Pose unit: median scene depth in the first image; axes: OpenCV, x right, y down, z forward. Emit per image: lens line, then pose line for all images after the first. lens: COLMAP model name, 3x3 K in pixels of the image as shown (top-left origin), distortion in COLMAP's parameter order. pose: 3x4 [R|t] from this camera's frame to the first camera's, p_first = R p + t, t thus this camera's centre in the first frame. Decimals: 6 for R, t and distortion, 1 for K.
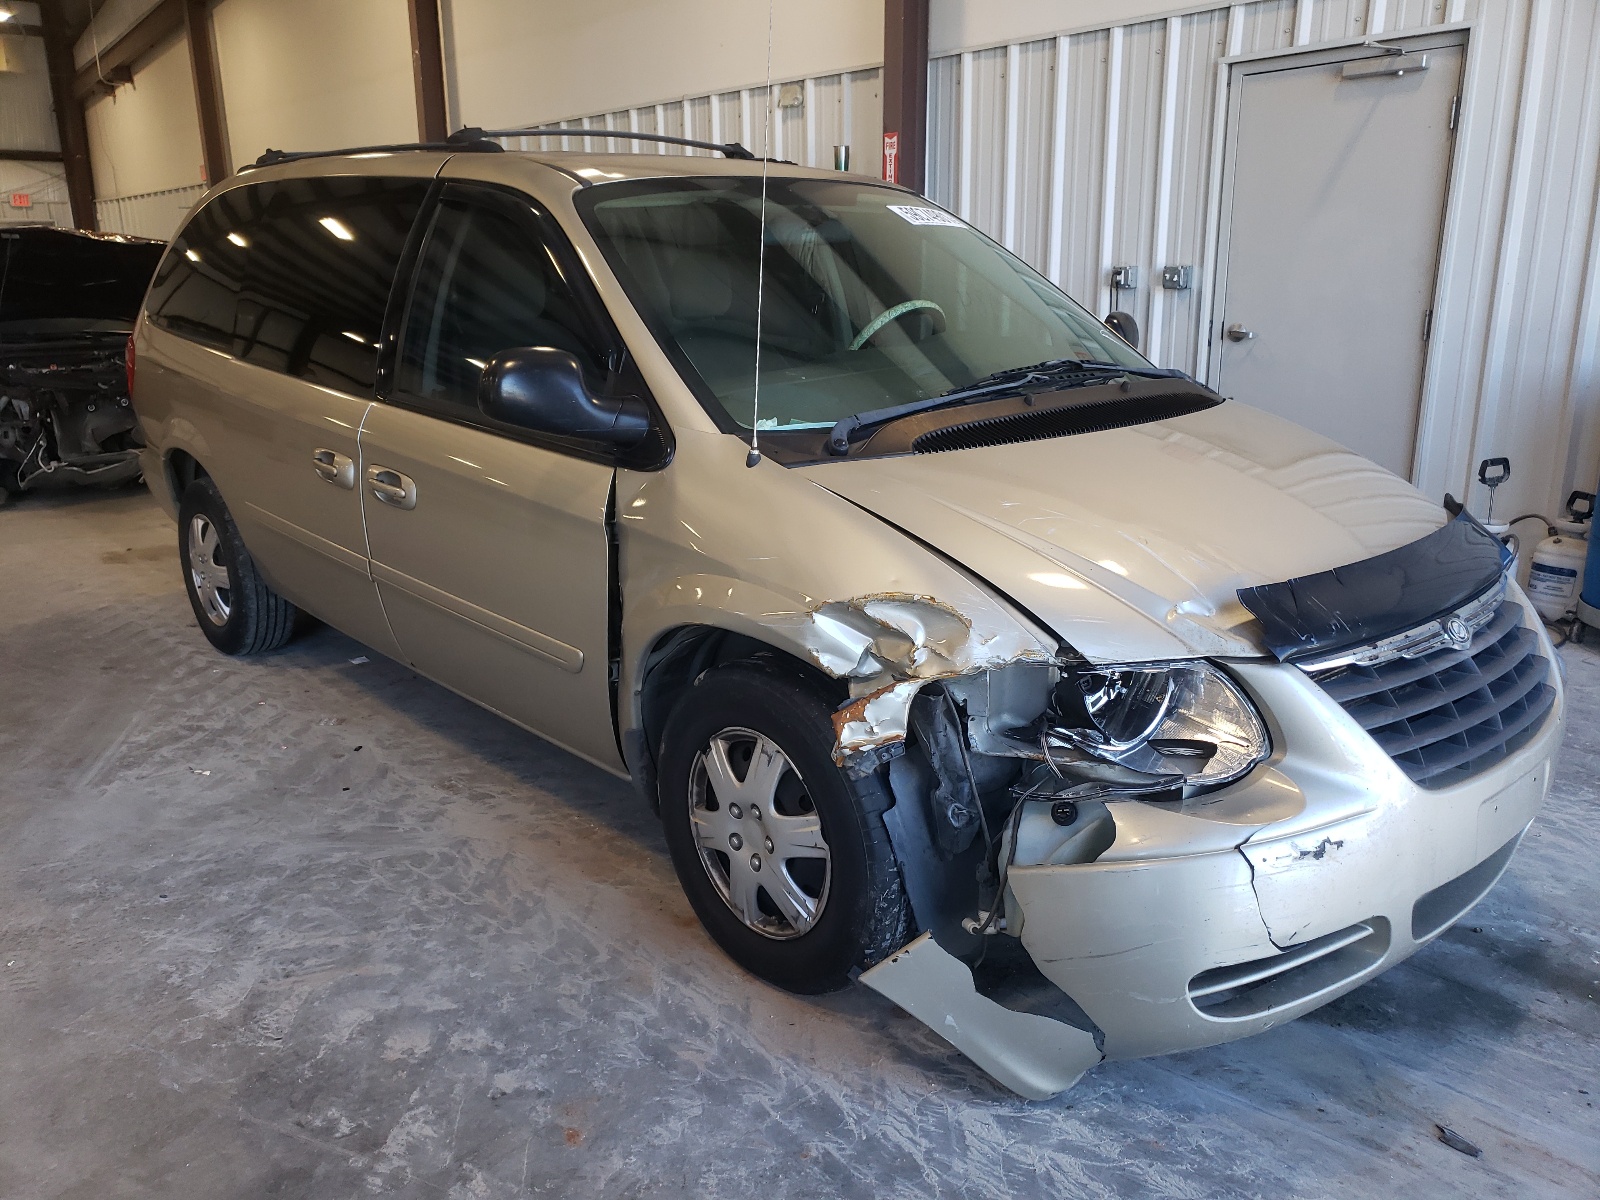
lens RADIAL K [[1296.5, 0, 805.9], [0, 1296.5, 600.9], [0, 0, 1]] dist [0.059818, -0.001884]
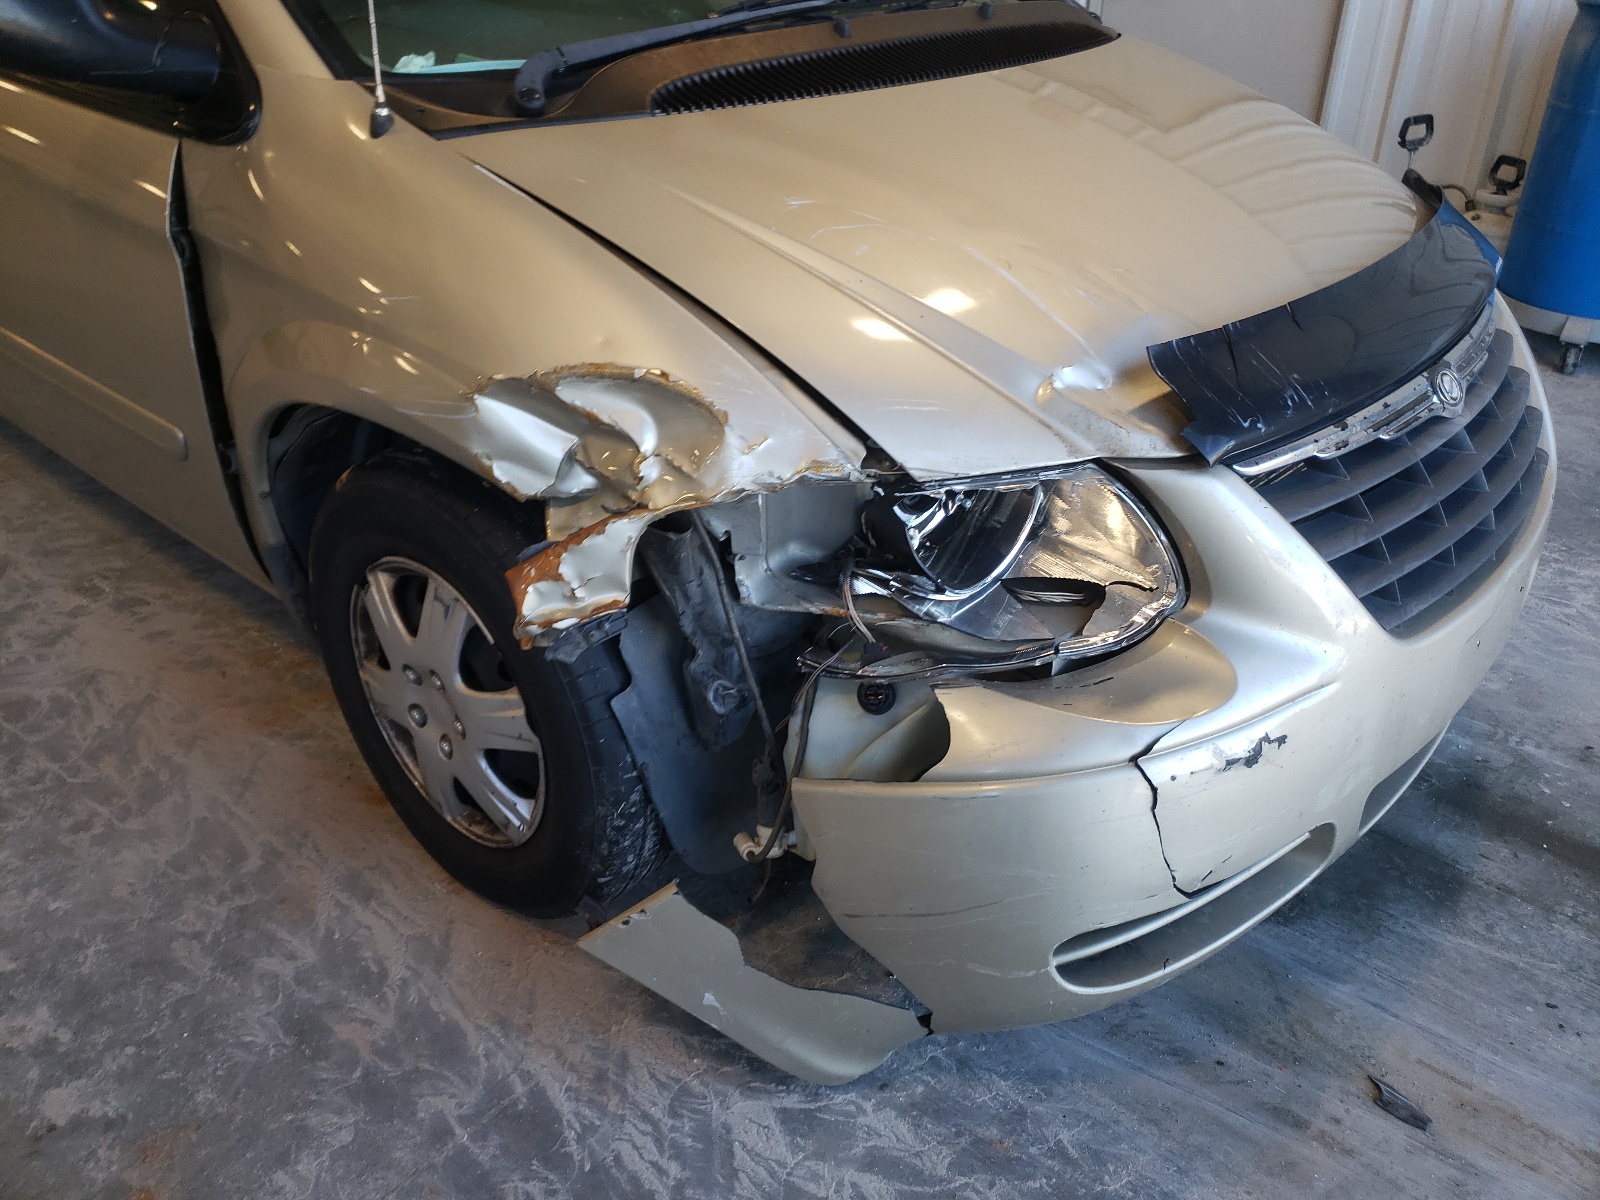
lens RADIAL K [[1318.5, 0, 779.4], [0, 1318.5, 597.1], [0, 0, 1]] dist [0.078425, -0.070590]
pose [[0.995587, -0.037612, 0.085976, 0.089335], [0.016537, 0.972149, 0.233781, -0.042789], [-0.092375, -0.231327, 0.968481, 0.351205]]
